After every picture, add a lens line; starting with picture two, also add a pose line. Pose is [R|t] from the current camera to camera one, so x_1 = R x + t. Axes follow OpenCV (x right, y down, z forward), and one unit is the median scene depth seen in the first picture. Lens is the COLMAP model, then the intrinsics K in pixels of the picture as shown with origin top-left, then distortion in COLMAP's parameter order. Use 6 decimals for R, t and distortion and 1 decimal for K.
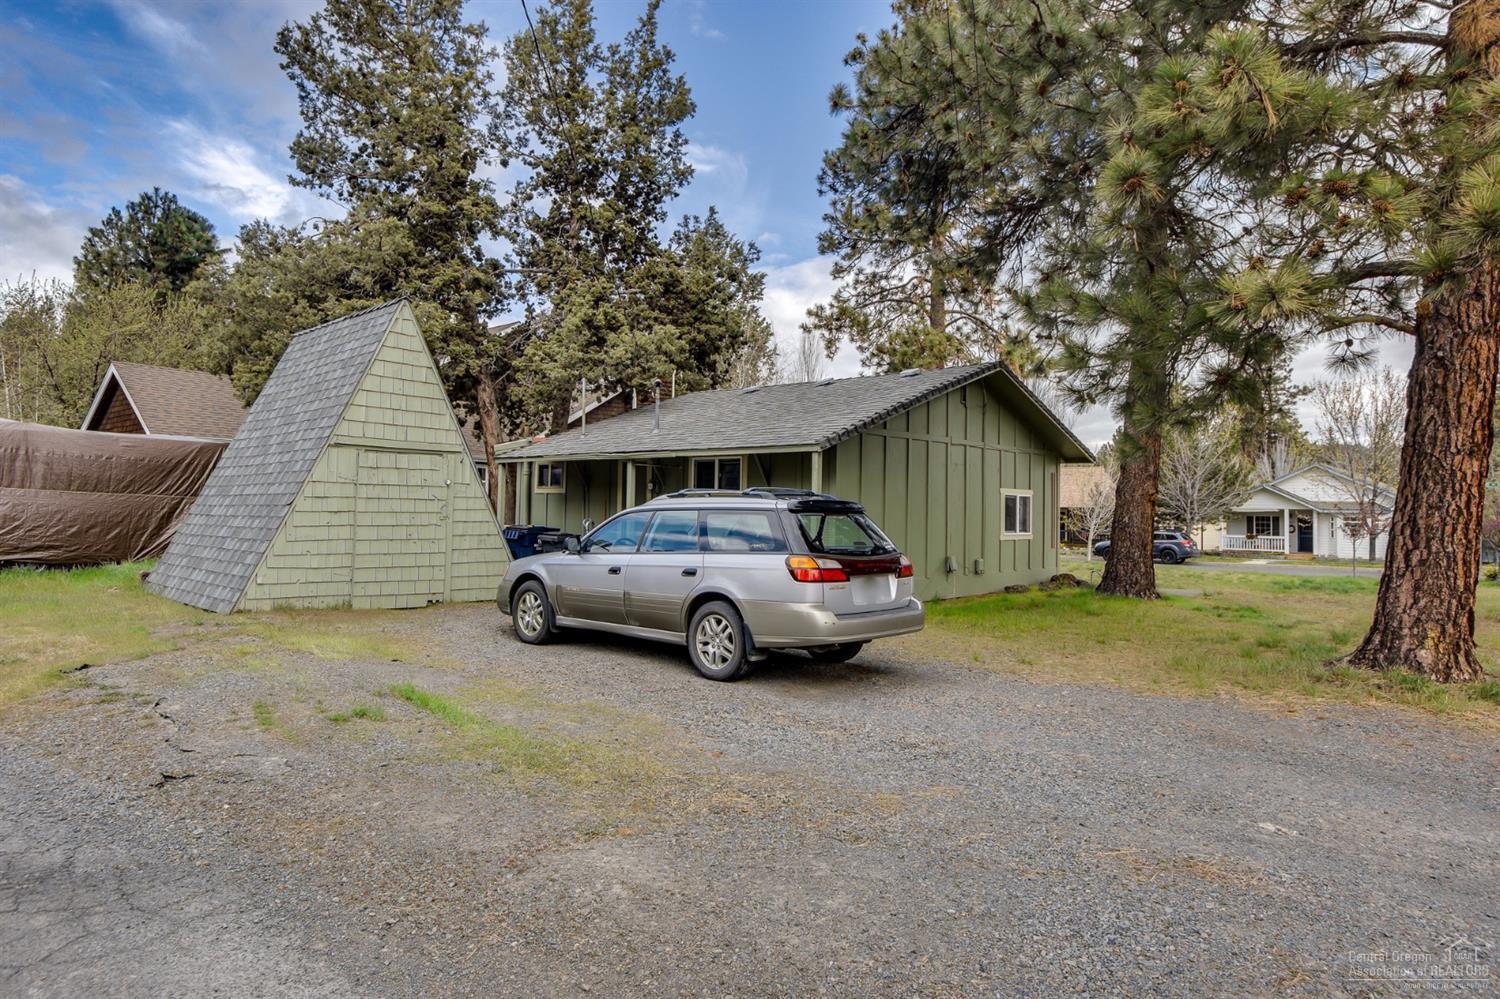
lens RADIAL K [[856.3, 0, 749.0], [0, 856.3, 480.8], [0, 0, 1]] dist [0.001569, -0.001053]
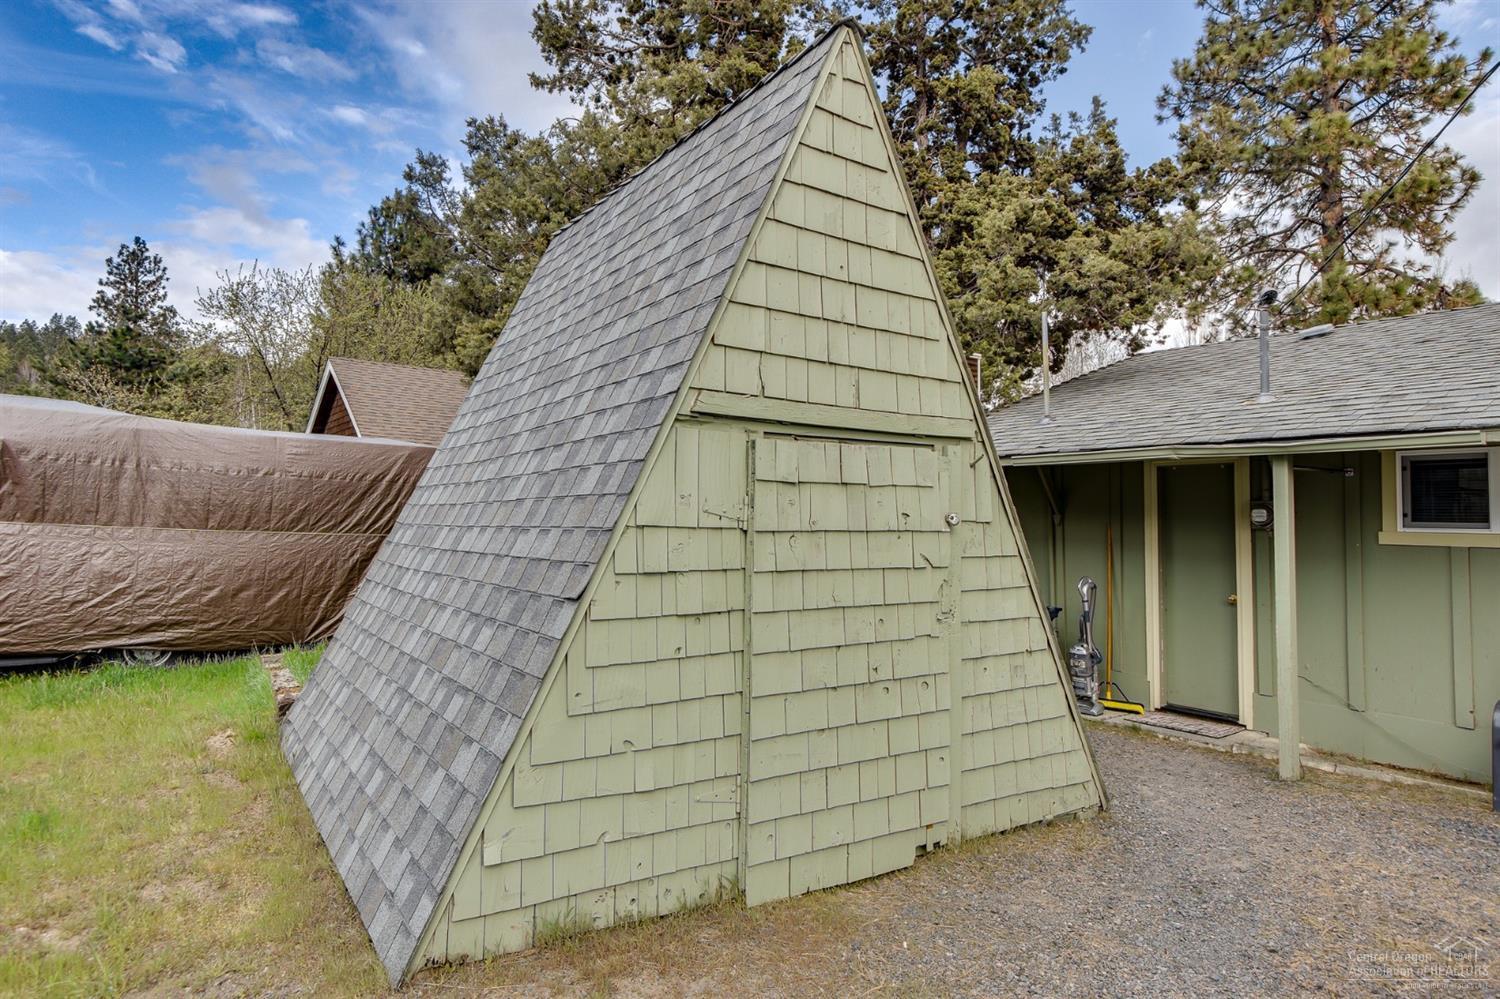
lens RADIAL K [[814.5, 0, 753.9], [0, 814.5, 484.8], [0, 0, 1]] dist [0.001028, -0.000258]
pose [[0.977101, -0.012339, -0.212416, -0.324211], [0.009720, 0.999863, -0.013371, -0.008665], [0.212552, 0.011001, 0.977088, 0.571529]]
